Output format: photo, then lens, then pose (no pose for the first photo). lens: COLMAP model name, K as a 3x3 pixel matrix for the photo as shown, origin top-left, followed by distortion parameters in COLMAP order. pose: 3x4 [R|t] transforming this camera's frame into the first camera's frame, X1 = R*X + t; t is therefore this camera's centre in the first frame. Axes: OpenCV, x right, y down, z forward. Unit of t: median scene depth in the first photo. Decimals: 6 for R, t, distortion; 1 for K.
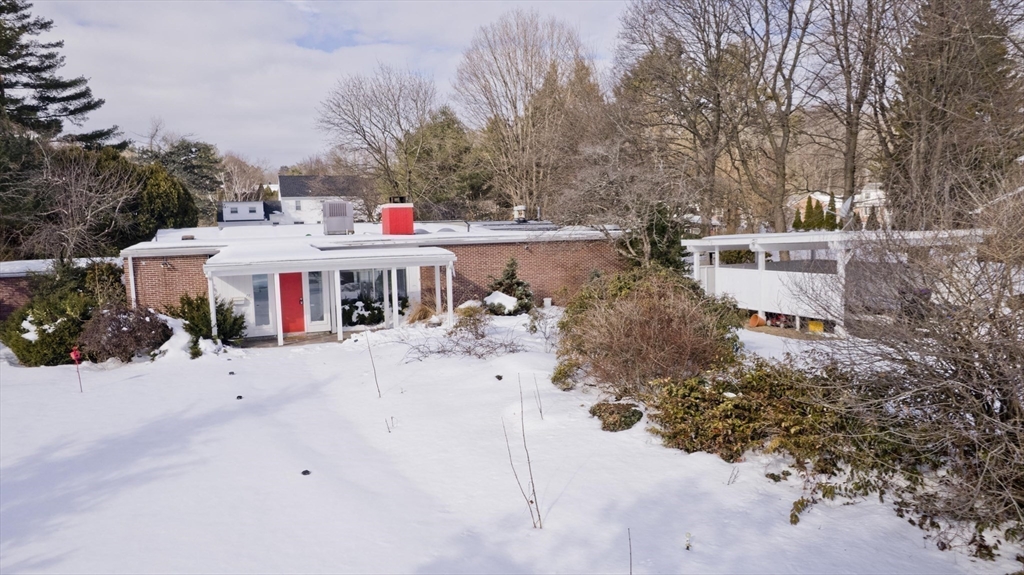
lens RADIAL K [[658.4, 0, 507.7], [0, 658.4, 289.3], [0, 0, 1]] dist [-0.079909, 0.074398]
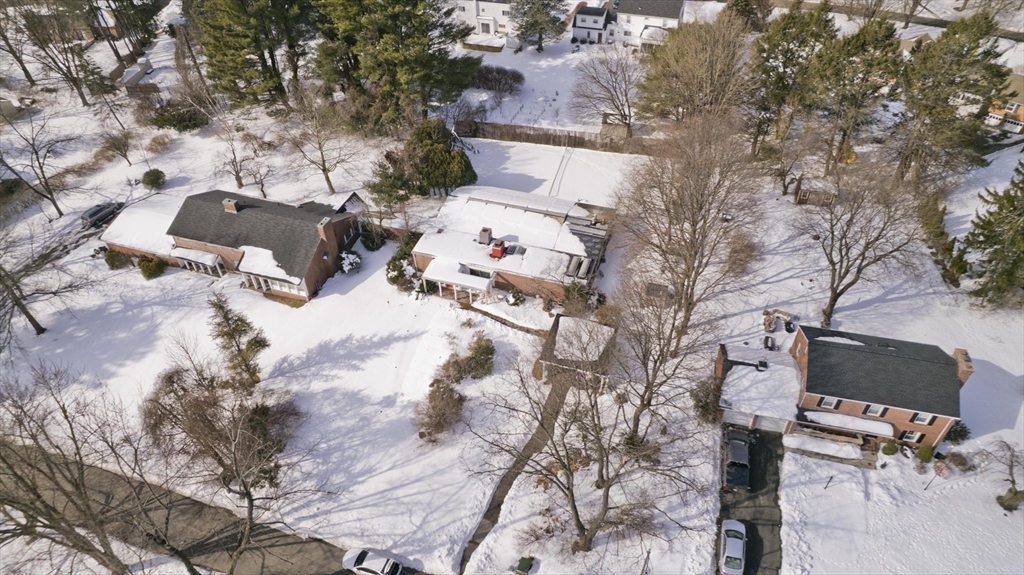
lens RADIAL K [[656.5, 0, 507.4], [0, 656.5, 291.6], [0, 0, 1]] dist [-0.071179, 0.057030]
pose [[0.747356, 0.454391, -0.484755, 1.600744], [-0.056238, 0.770231, 0.635281, -2.155309], [0.662039, -0.447520, 0.601191, -0.892103]]
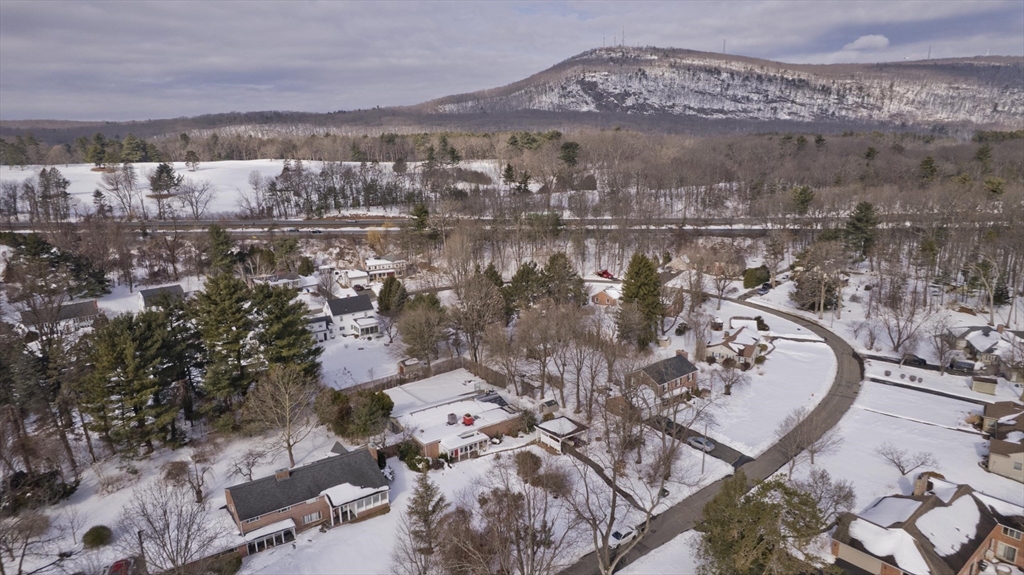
lens RADIAL K [[656.5, 0, 507.4], [0, 656.5, 291.6], [0, 0, 1]] dist [-0.071179, 0.057030]
pose [[0.979627, -0.044701, 0.195790, -0.880055], [0.017807, 0.990408, 0.137024, -1.855565], [-0.200037, -0.130746, 0.971026, -3.753675]]
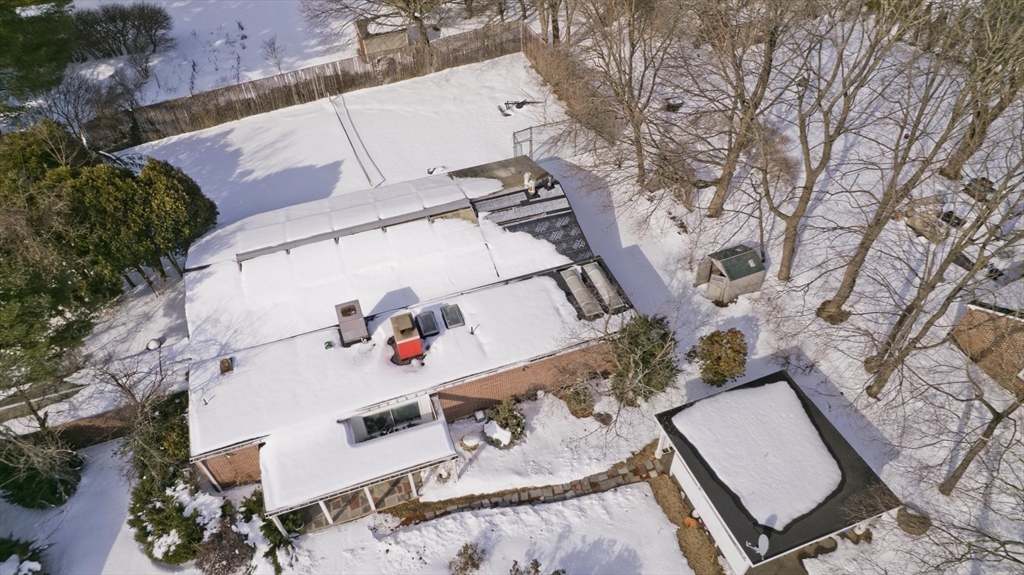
lens RADIAL K [[656.5, 0, 507.4], [0, 656.5, 291.6], [0, 0, 1]] dist [-0.071179, 0.057030]
pose [[0.998600, 0.038925, -0.035805, 0.045463], [-0.006380, 0.760719, 0.649050, -1.095572], [0.052502, -0.647914, 0.759902, 0.287156]]
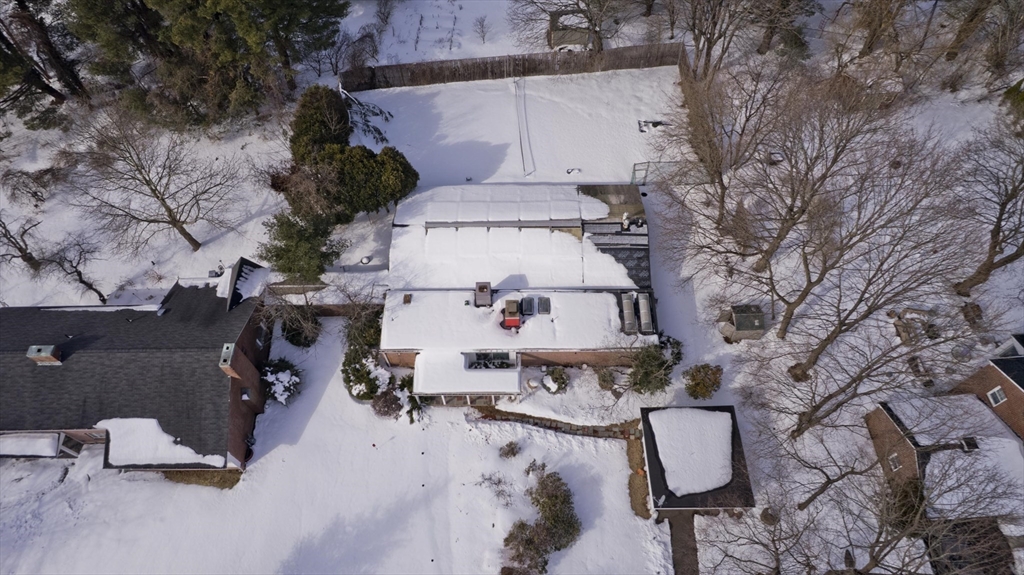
lens RADIAL K [[656.5, 0, 507.4], [0, 656.5, 291.6], [0, 0, 1]] dist [-0.071179, 0.057030]
pose [[0.922777, 0.331983, -0.195627, 0.188939], [-0.036947, 0.581569, 0.812657, -2.007935], [0.383559, -0.742674, 0.548925, 0.068277]]
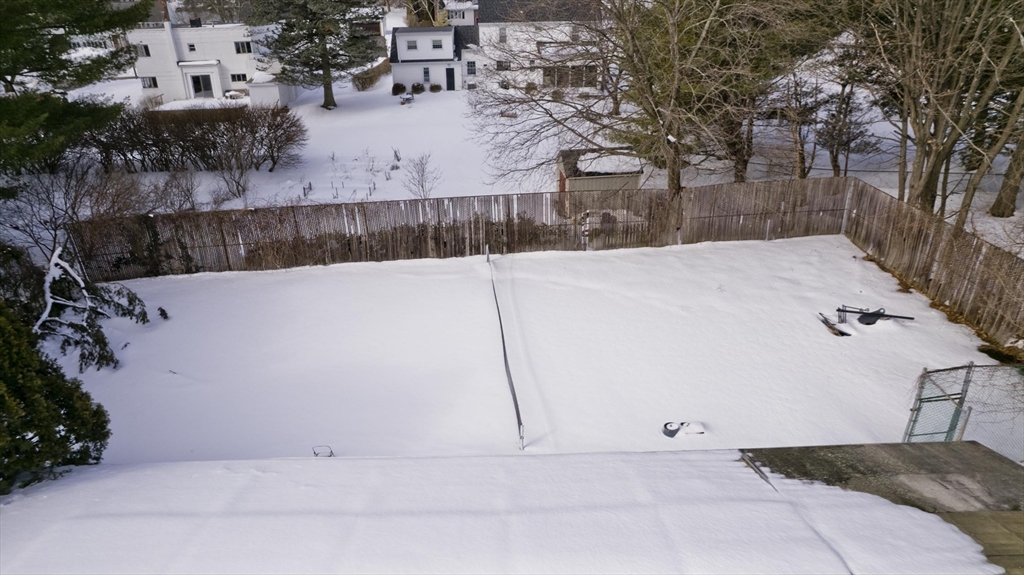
lens RADIAL K [[656.5, 0, 507.4], [0, 656.5, 291.6], [0, 0, 1]] dist [-0.071179, 0.057030]
pose [[0.933221, 0.161363, -0.321030, -0.241573], [-0.038067, 0.932856, 0.358233, -0.496420], [0.357280, -0.322090, 0.876703, 1.342264]]
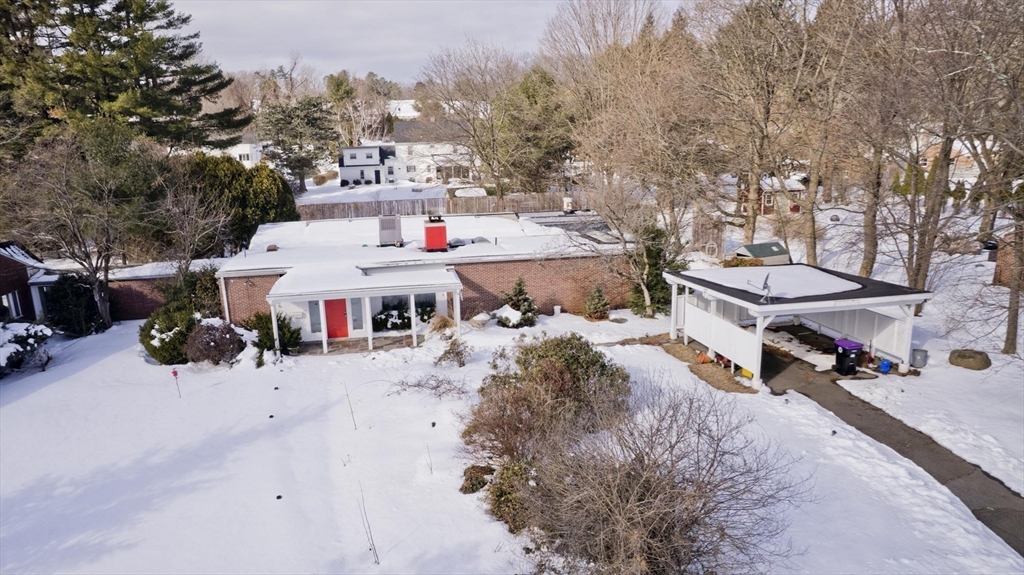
lens RADIAL K [[658.4, 0, 507.7], [0, 658.4, 289.3], [0, 0, 1]] dist [-0.079909, 0.074398]
pose [[0.978631, 0.049282, -0.199633, 0.256805], [-0.021744, 0.990214, 0.137856, -0.219539], [0.204473, -0.130569, 0.970125, -0.182471]]
